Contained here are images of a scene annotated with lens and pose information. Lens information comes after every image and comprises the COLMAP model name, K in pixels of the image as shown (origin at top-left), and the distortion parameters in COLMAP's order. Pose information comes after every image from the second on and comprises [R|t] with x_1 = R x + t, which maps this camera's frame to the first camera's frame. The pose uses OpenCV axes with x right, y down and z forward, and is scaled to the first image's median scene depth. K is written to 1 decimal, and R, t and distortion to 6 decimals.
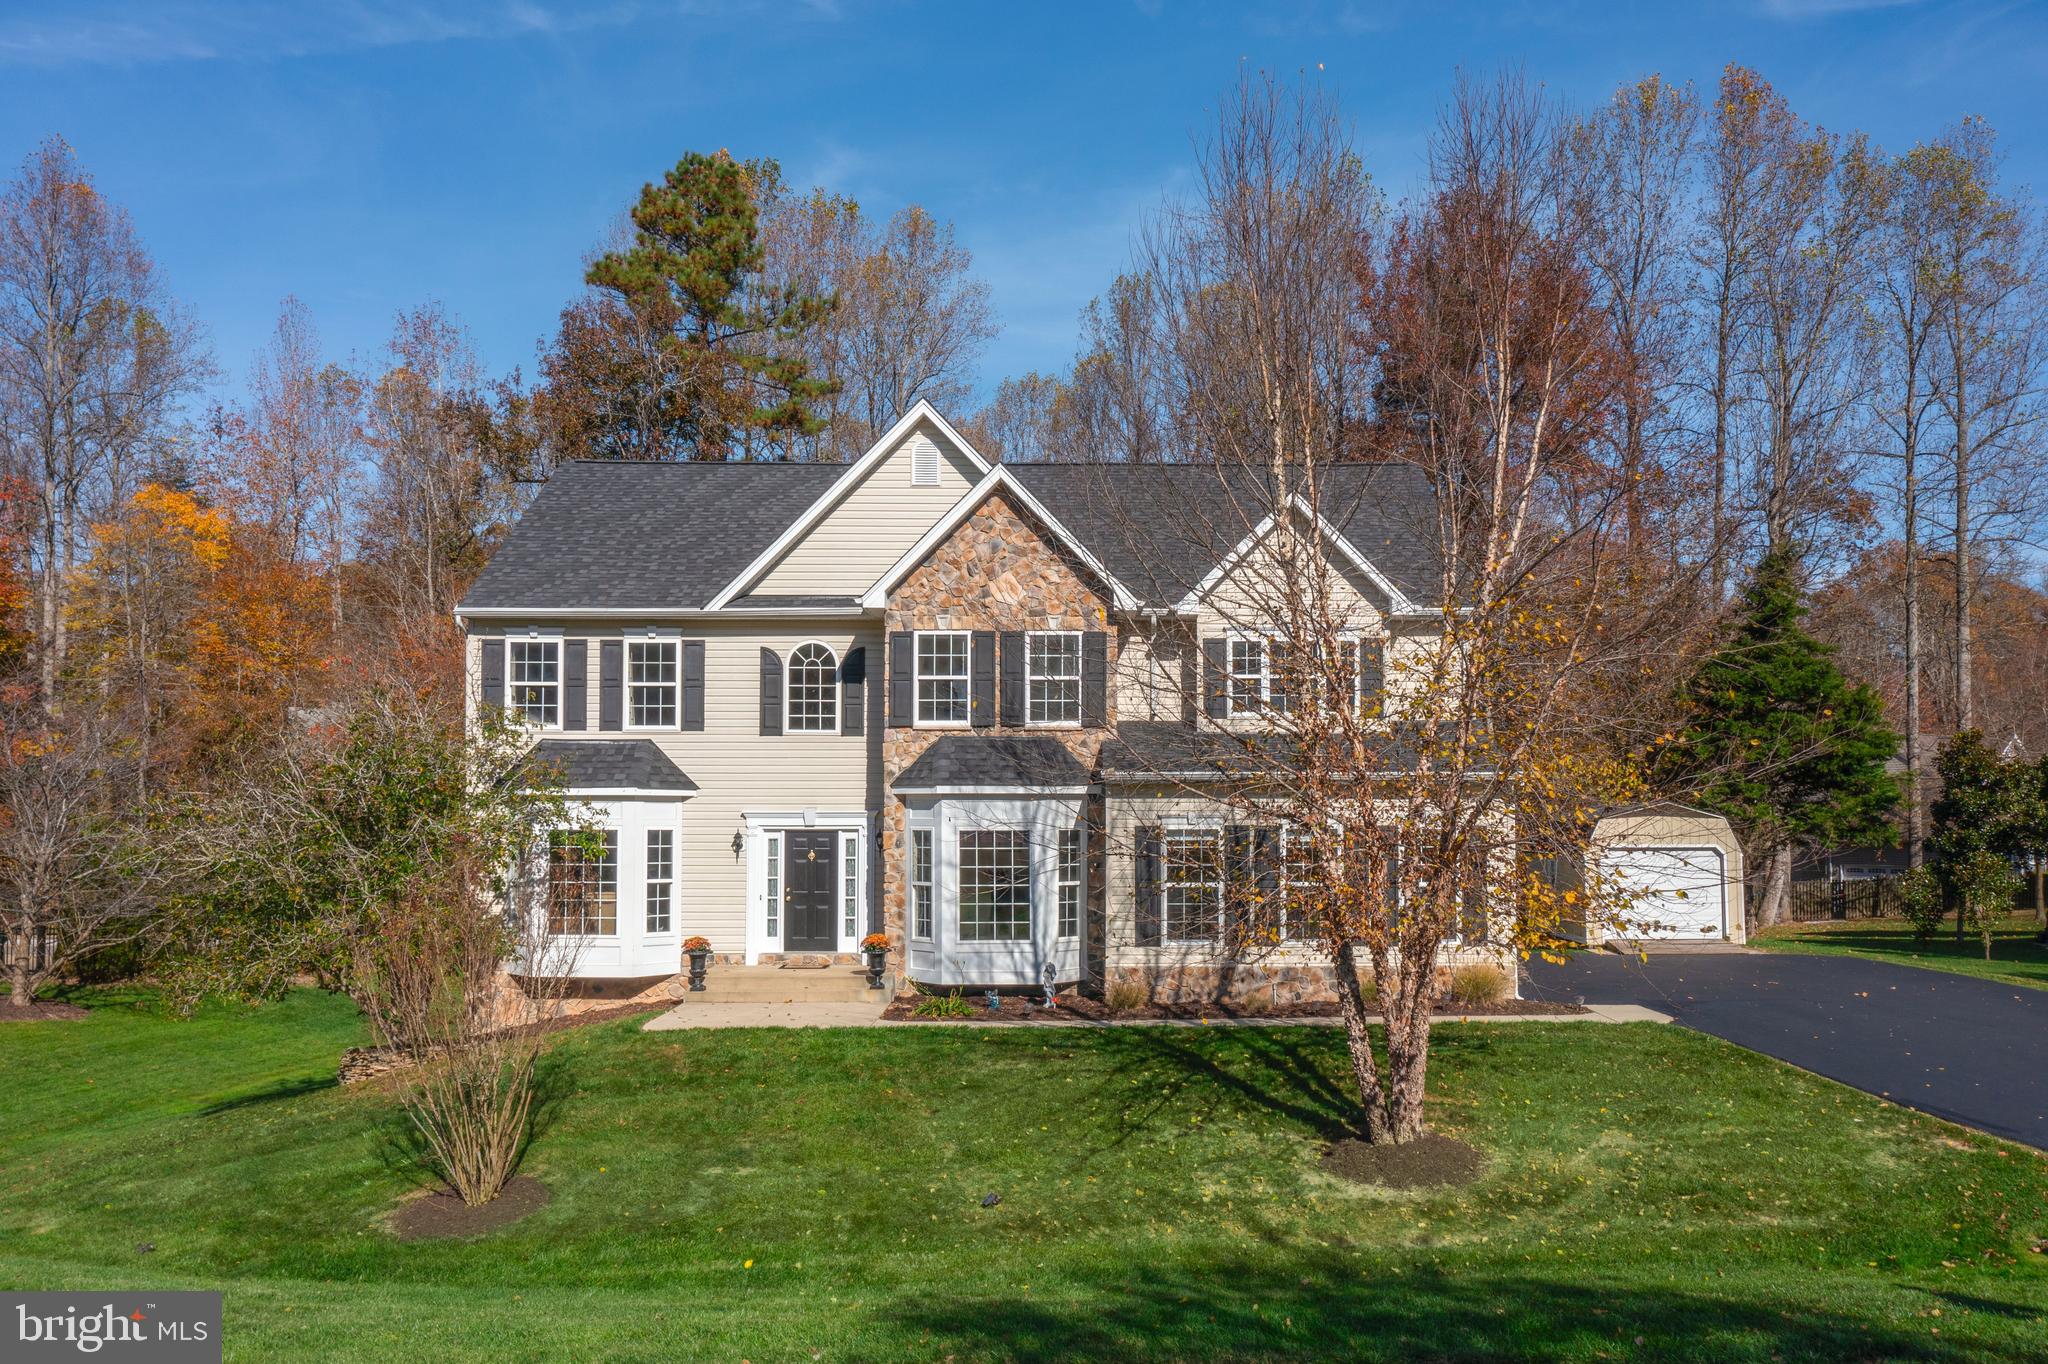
lens RADIAL K [[1675.8, 0, 1124.9], [0, 1675.8, 760.6], [0, 0, 1]] dist [0.001972, -0.004742]
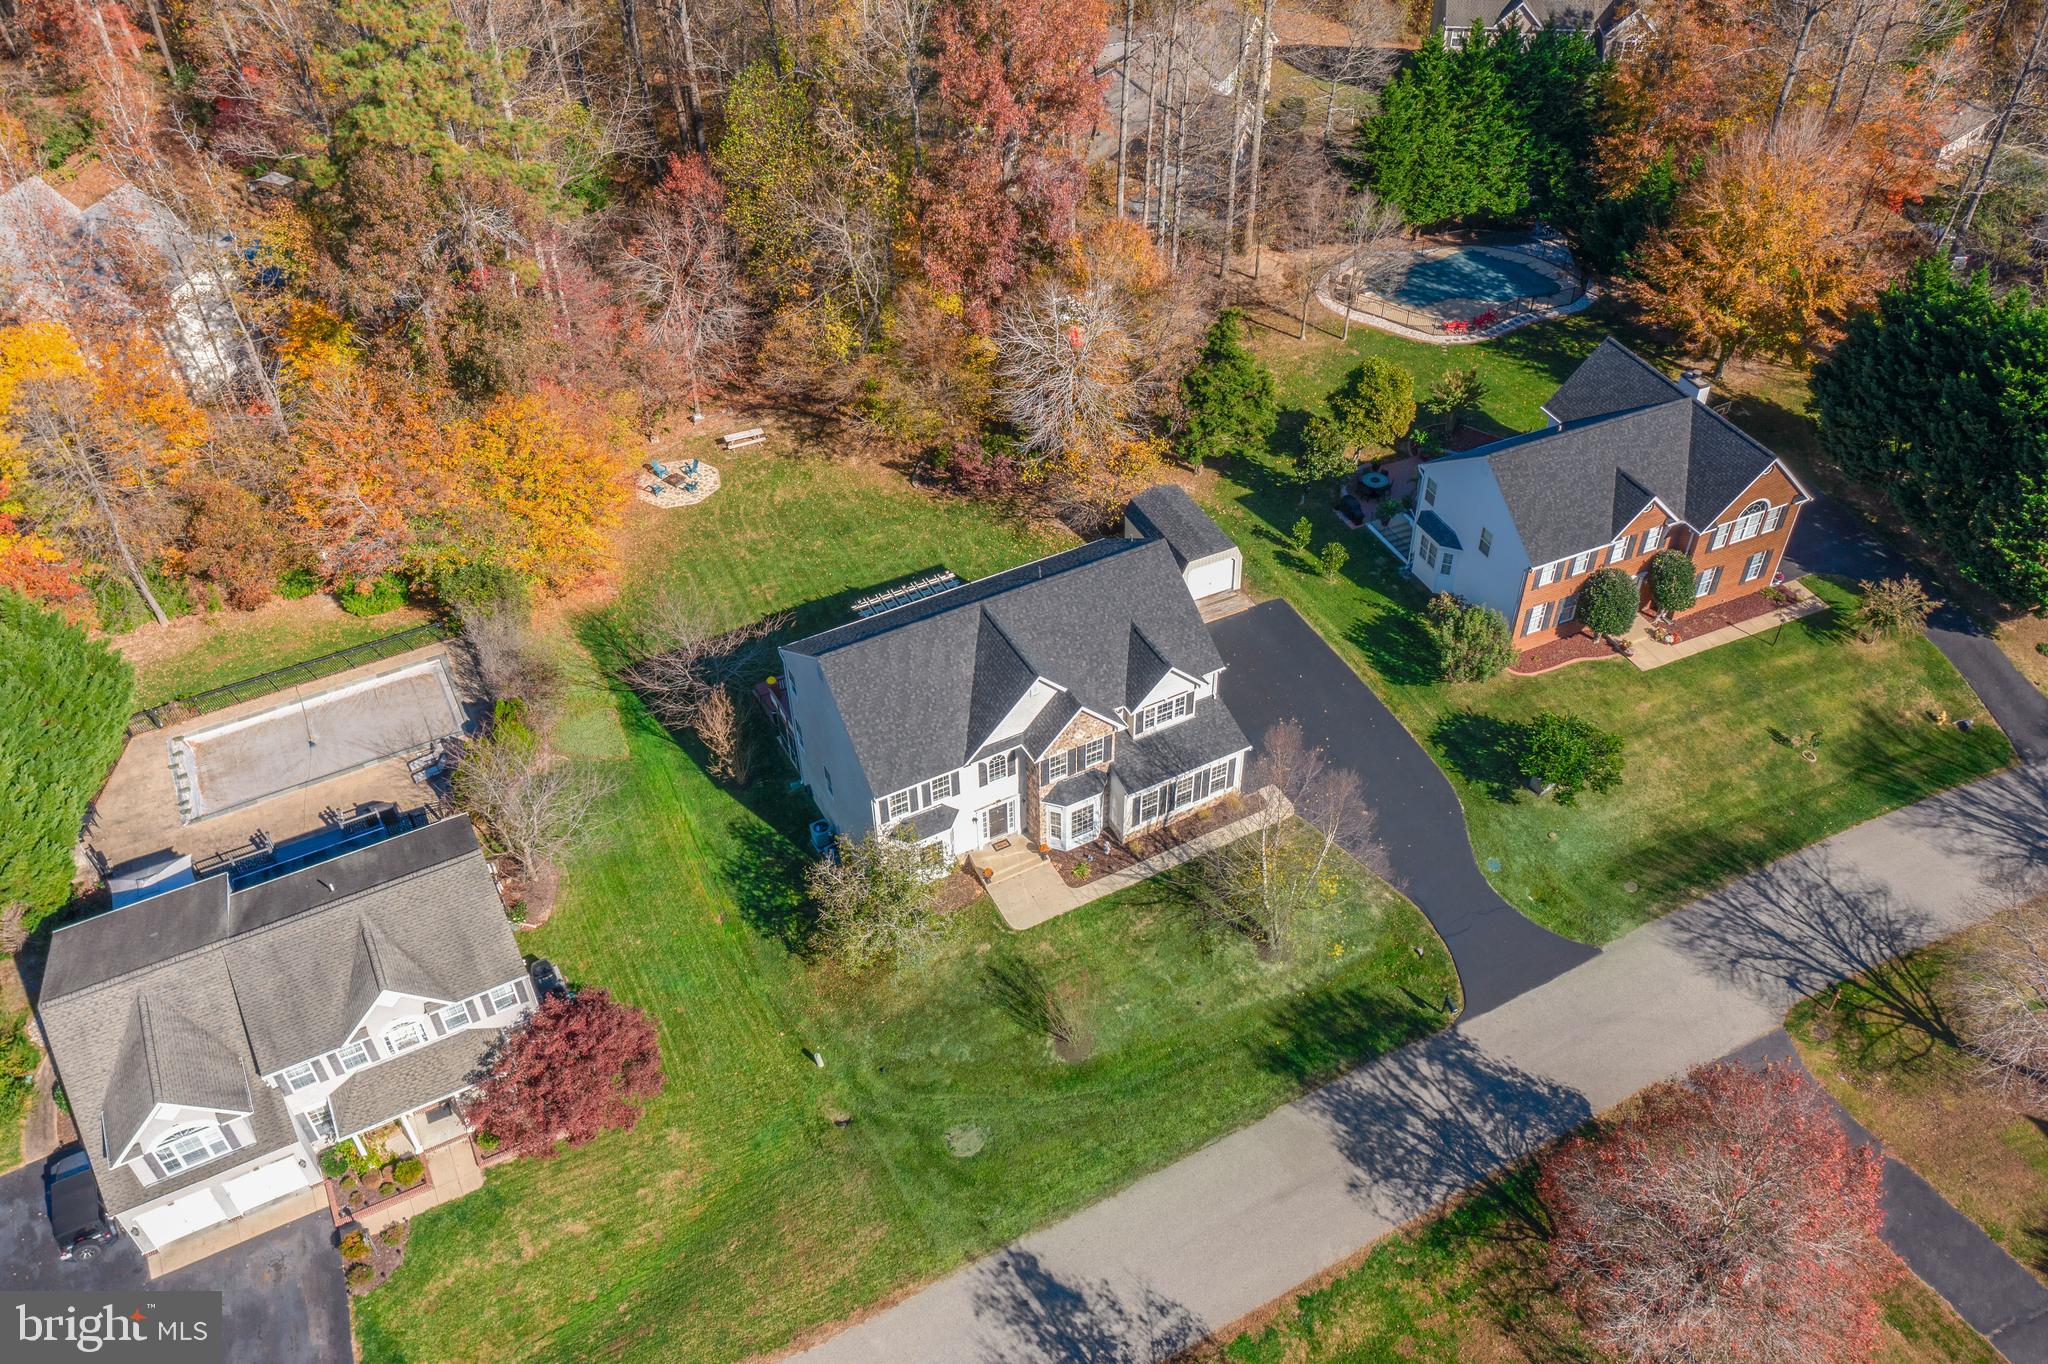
lens RADIAL K [[1629.3, 0, 1030.0], [0, 1629.3, 684.8], [0, 0, 1]] dist [0.000061, 0.002723]
pose [[0.890372, -0.314339, 0.329285, -0.950829], [-0.002814, 0.719518, 0.694468, -1.921934], [-0.455225, -0.619262, 0.639754, -0.554993]]
